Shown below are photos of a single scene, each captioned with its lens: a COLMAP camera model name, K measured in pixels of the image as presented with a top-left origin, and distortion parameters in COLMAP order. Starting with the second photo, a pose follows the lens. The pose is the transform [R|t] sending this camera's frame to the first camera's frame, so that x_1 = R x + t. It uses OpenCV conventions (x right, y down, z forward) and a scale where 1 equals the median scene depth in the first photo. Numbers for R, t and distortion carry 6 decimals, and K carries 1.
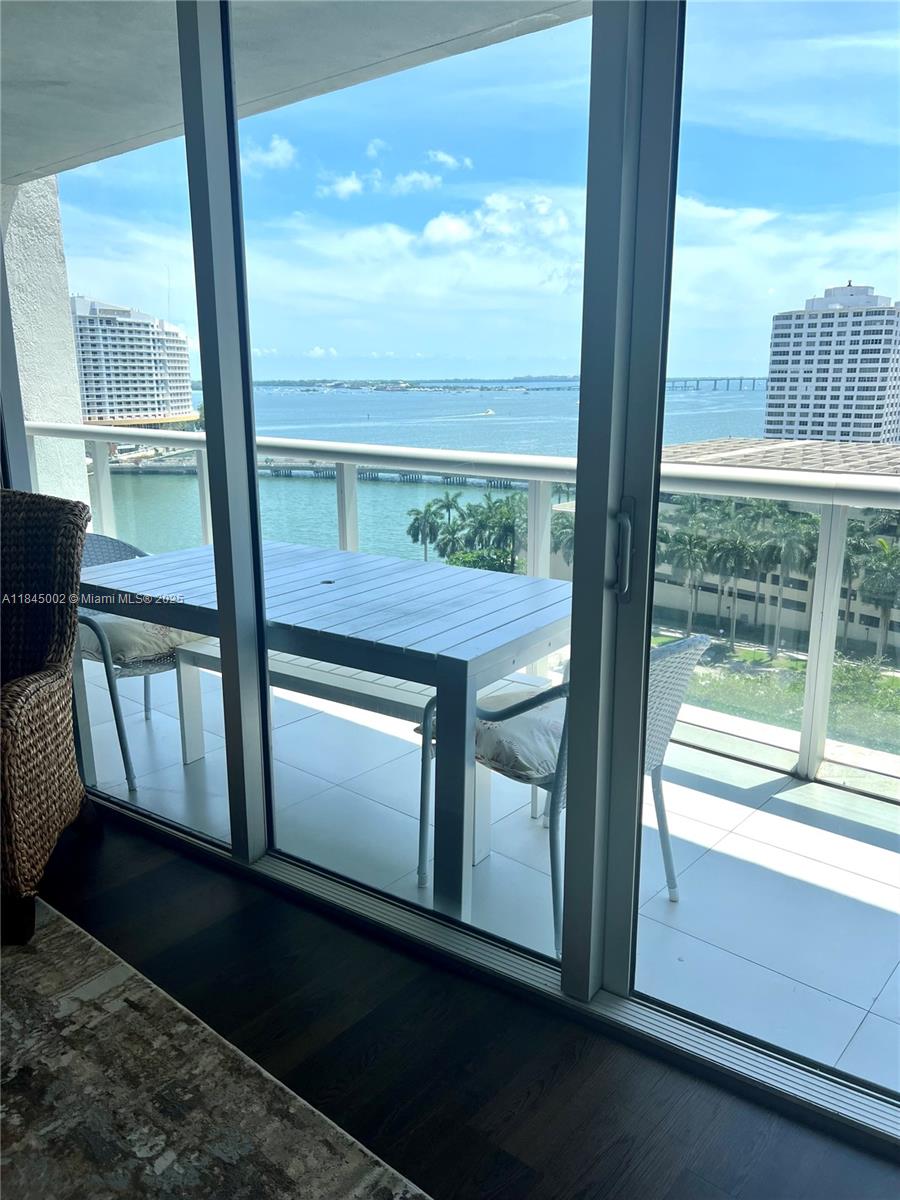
lens RADIAL K [[908.7, 0, 470.6], [0, 908.7, 602.1], [0, 0, 1]] dist [0.060078, -0.063665]
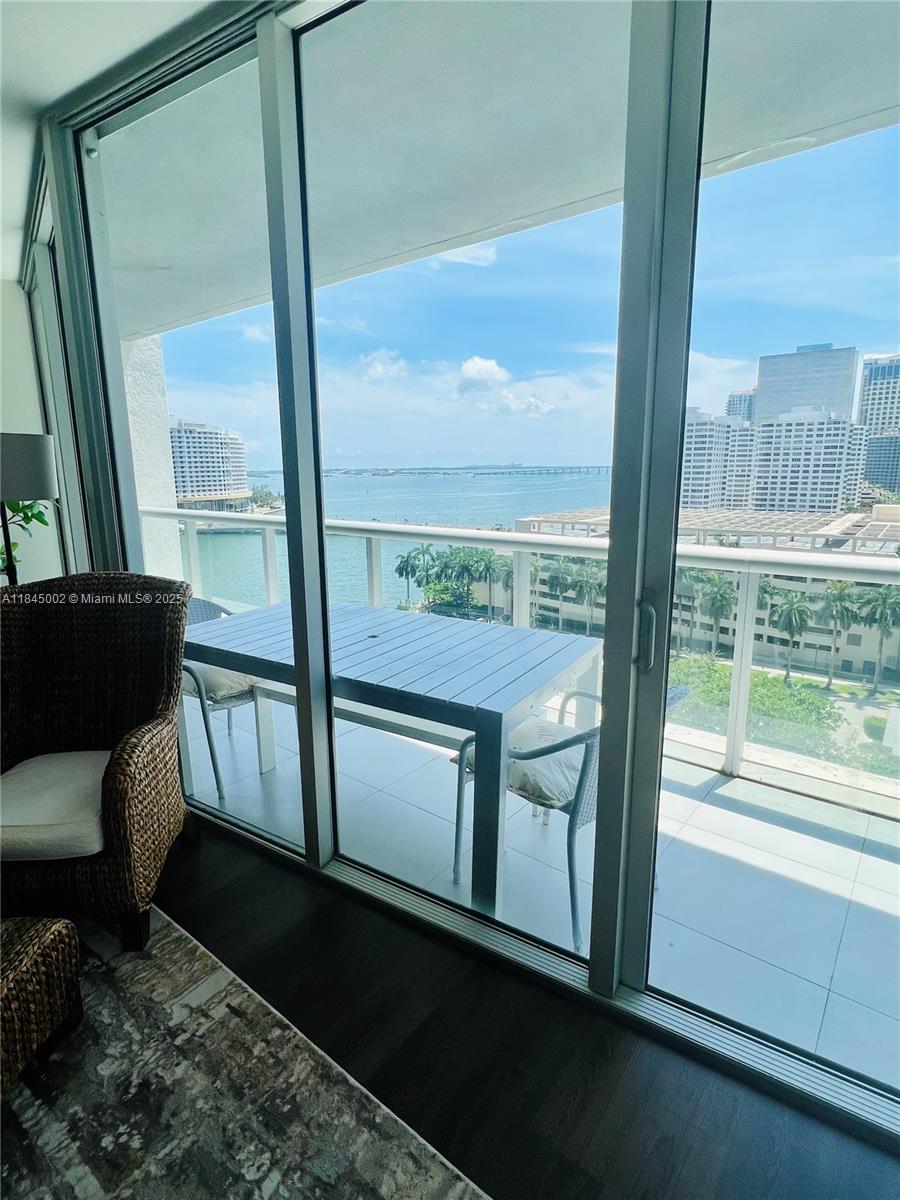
lens RADIAL K [[618.1, 0, 461.0], [0, 618.1, 593.9], [0, 0, 1]] dist [-0.000123, 0.000317]
pose [[0.999197, -0.014052, 0.037527, -0.074516], [0.015447, 0.999190, -0.037157, -0.056515], [-0.036974, 0.037706, 0.998605, 0.129587]]
